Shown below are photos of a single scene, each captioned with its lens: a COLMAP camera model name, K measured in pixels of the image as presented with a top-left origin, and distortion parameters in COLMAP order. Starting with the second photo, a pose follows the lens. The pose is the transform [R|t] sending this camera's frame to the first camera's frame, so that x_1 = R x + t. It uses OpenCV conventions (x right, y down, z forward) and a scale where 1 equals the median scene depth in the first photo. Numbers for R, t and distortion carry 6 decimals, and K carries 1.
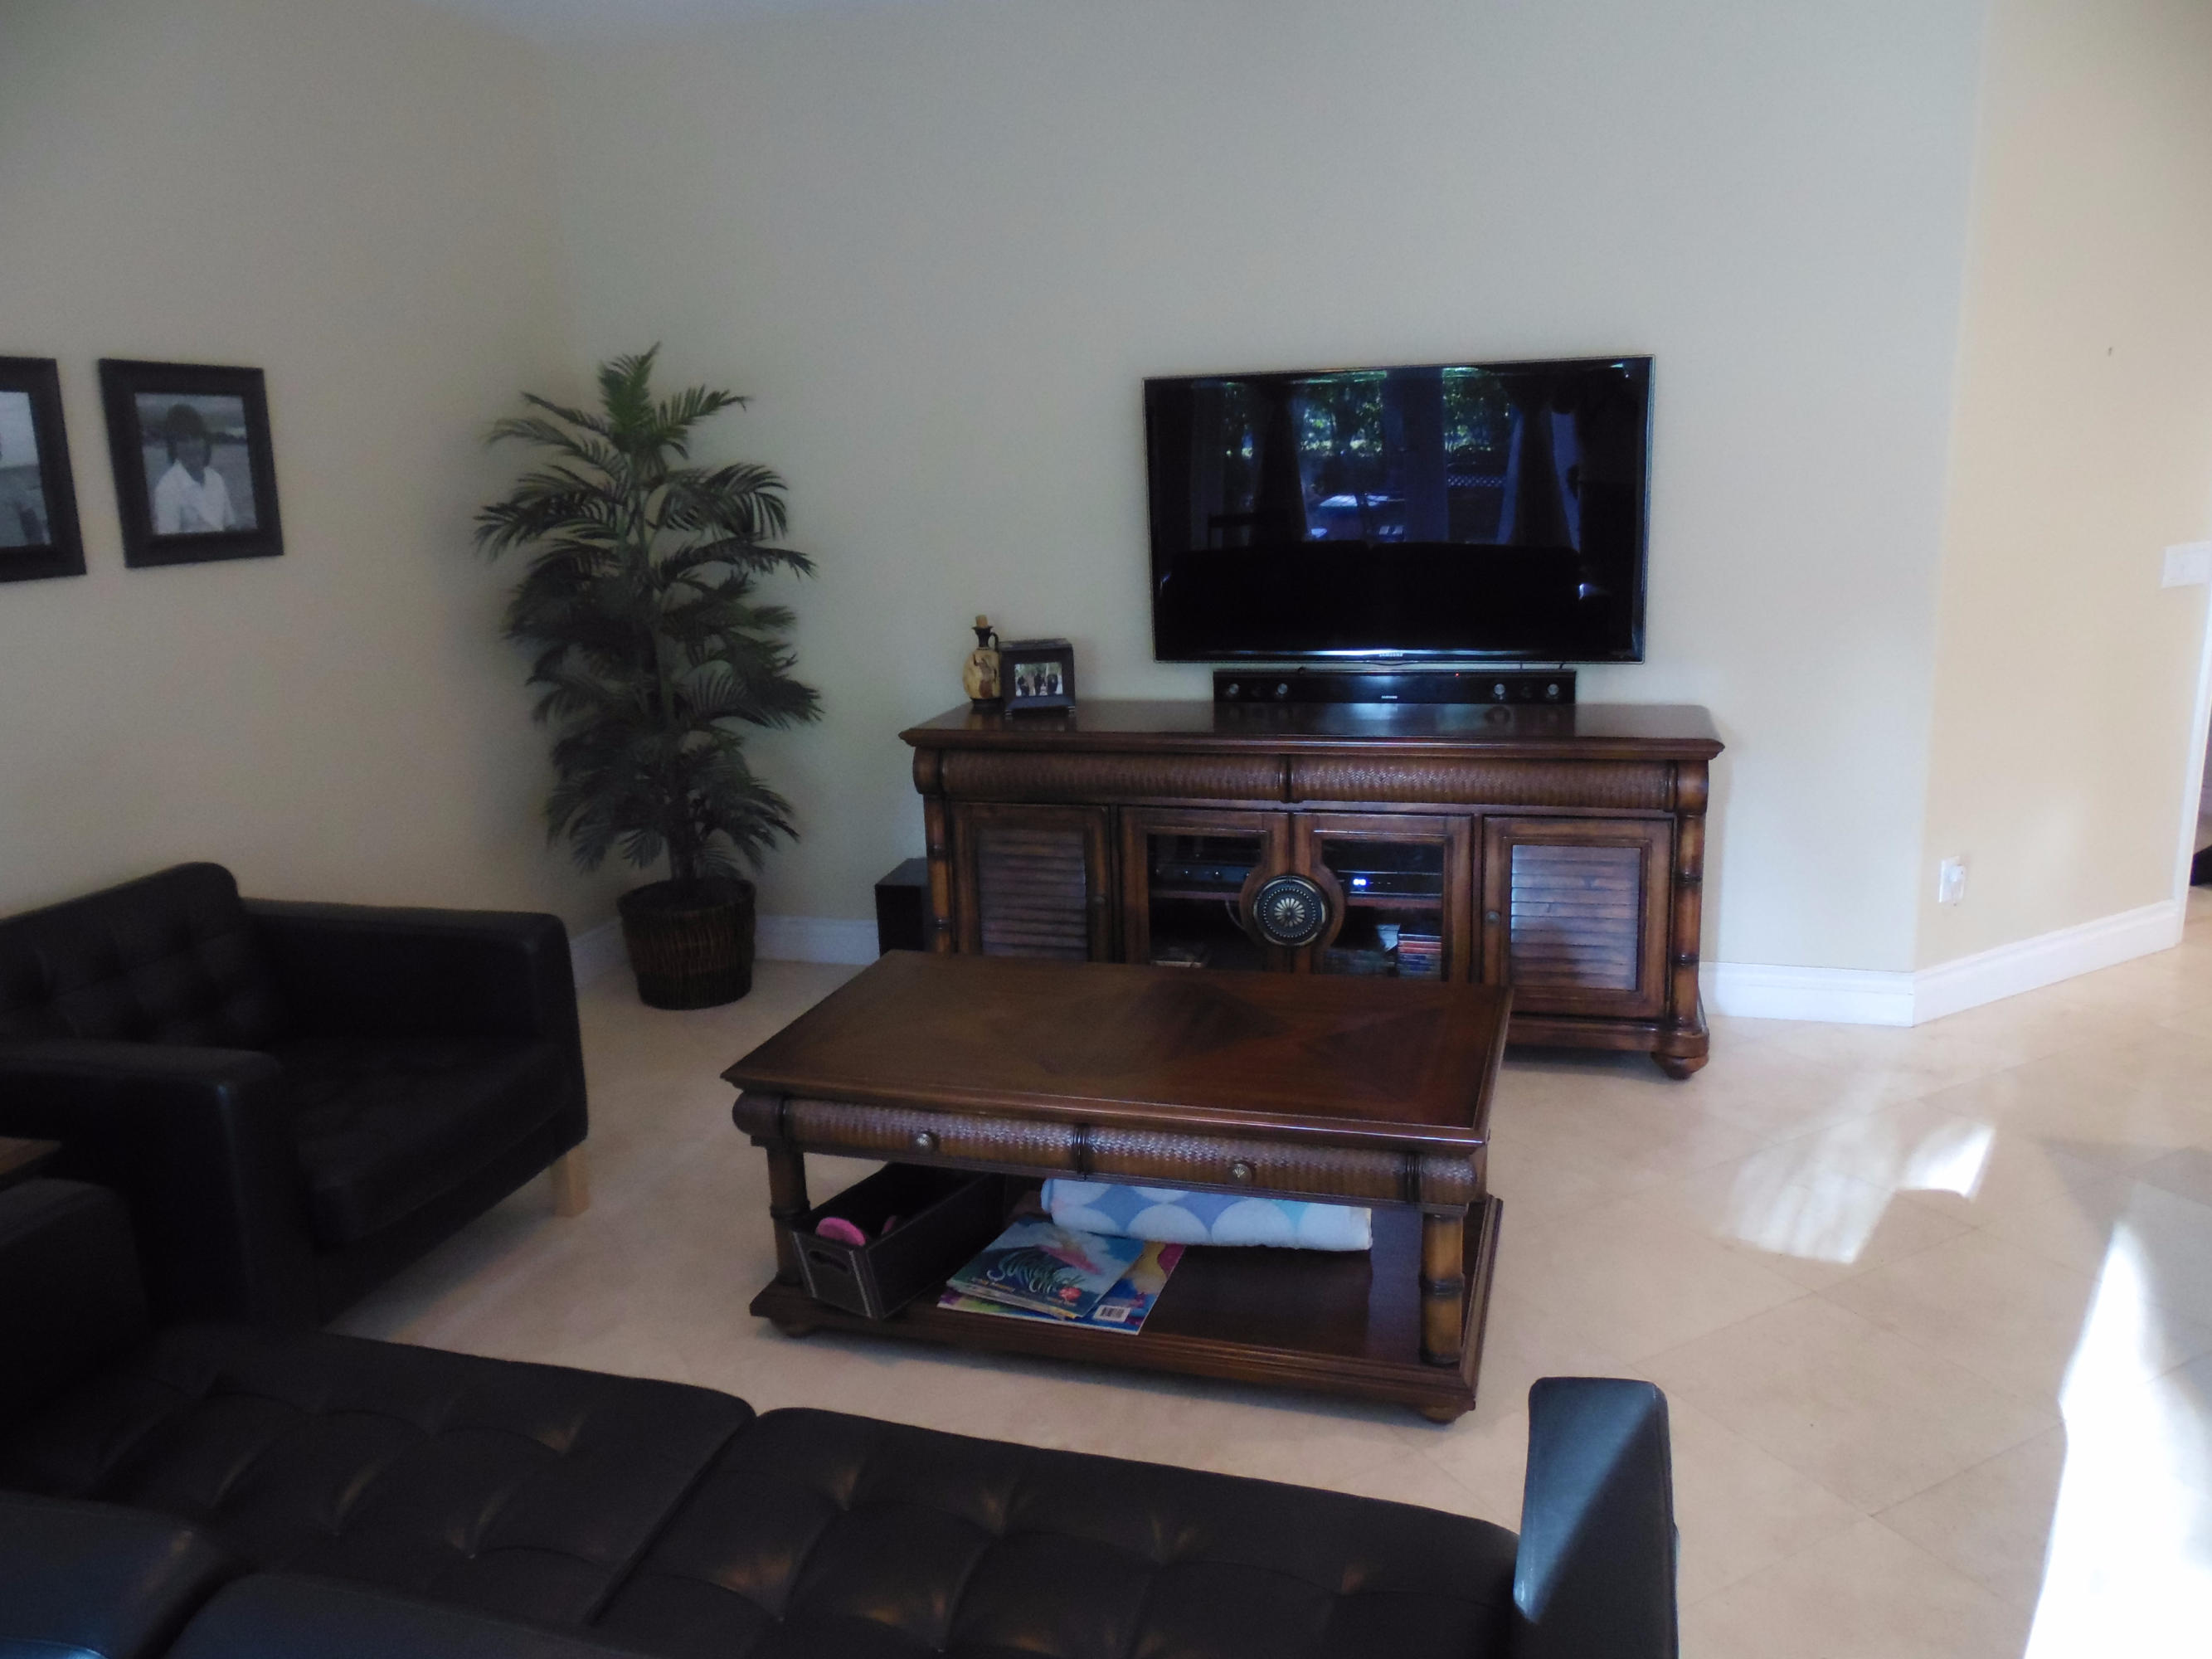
lens RADIAL K [[1645.1, 0, 1100.0], [0, 1645.1, 811.0], [0, 0, 1]] dist [-0.033077, 0.079178]
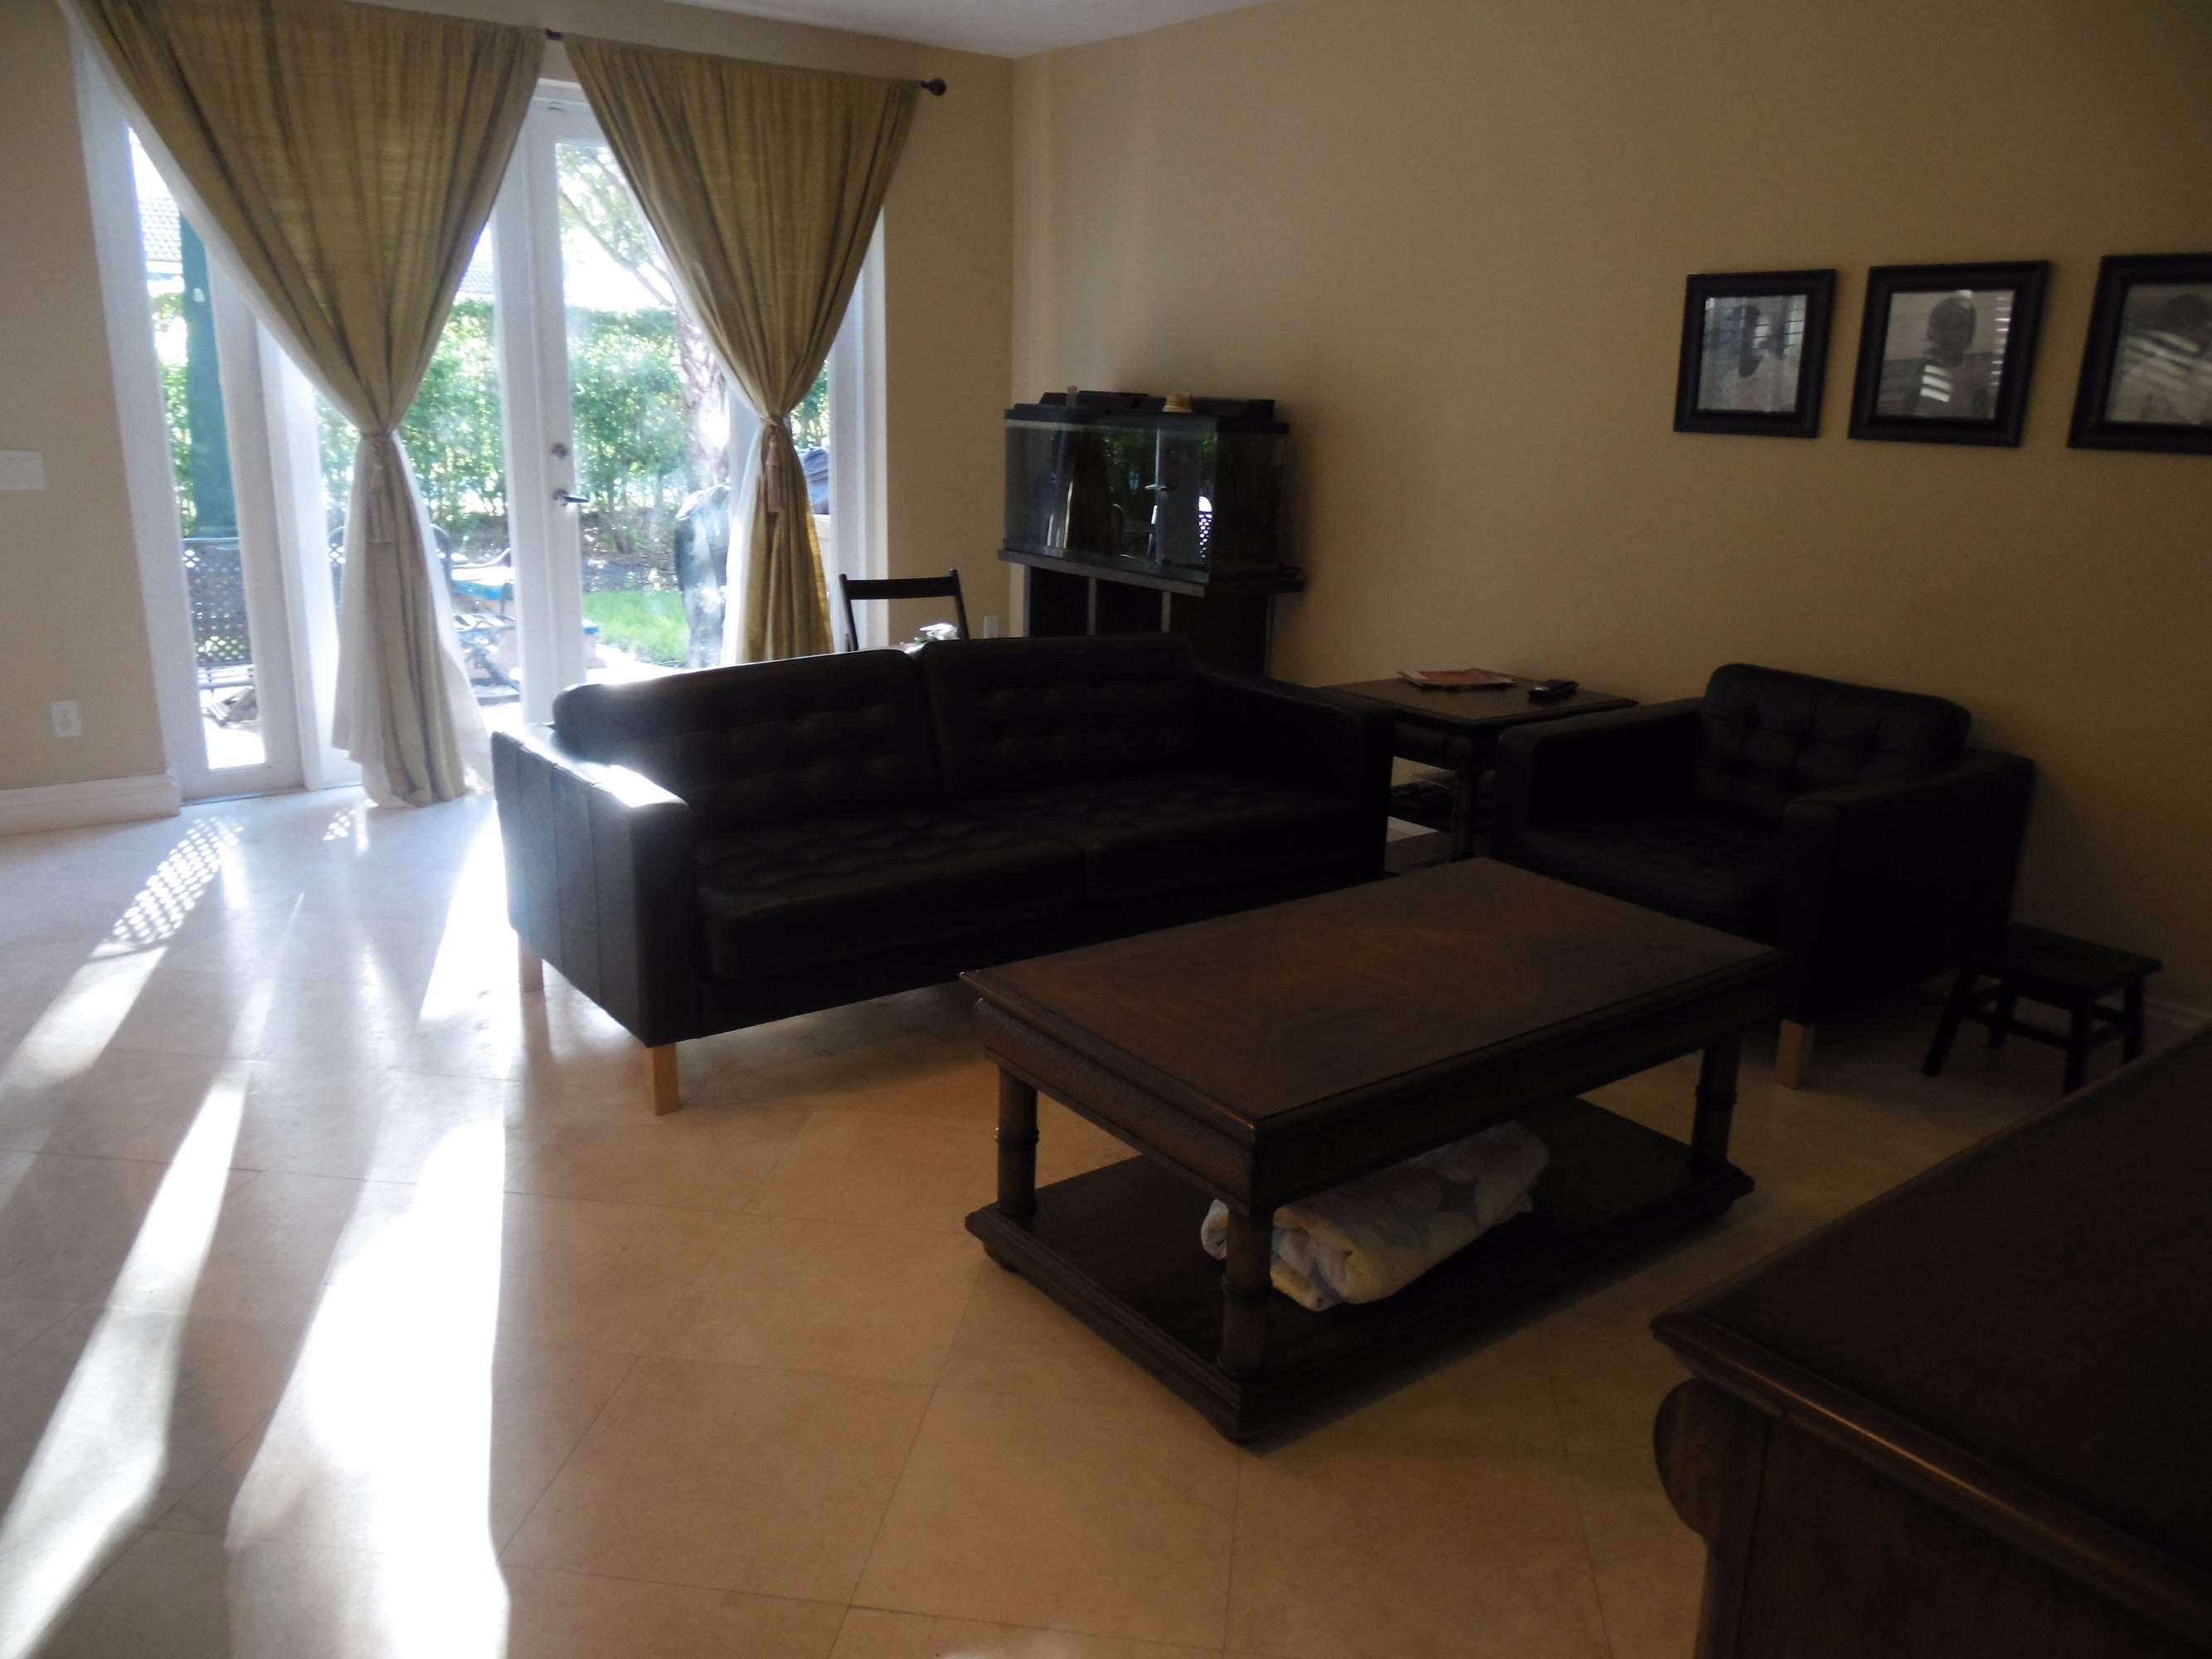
lens RADIAL K [[1645.1, 0, 1100.0], [0, 1645.1, 811.0], [0, 0, 1]] dist [-0.033077, 0.079178]
pose [[-0.586088, 0.226685, -0.777891, 0.738922], [-0.186688, 0.896454, 0.401892, -0.259874], [0.788447, 0.380767, -0.483082, 1.146631]]
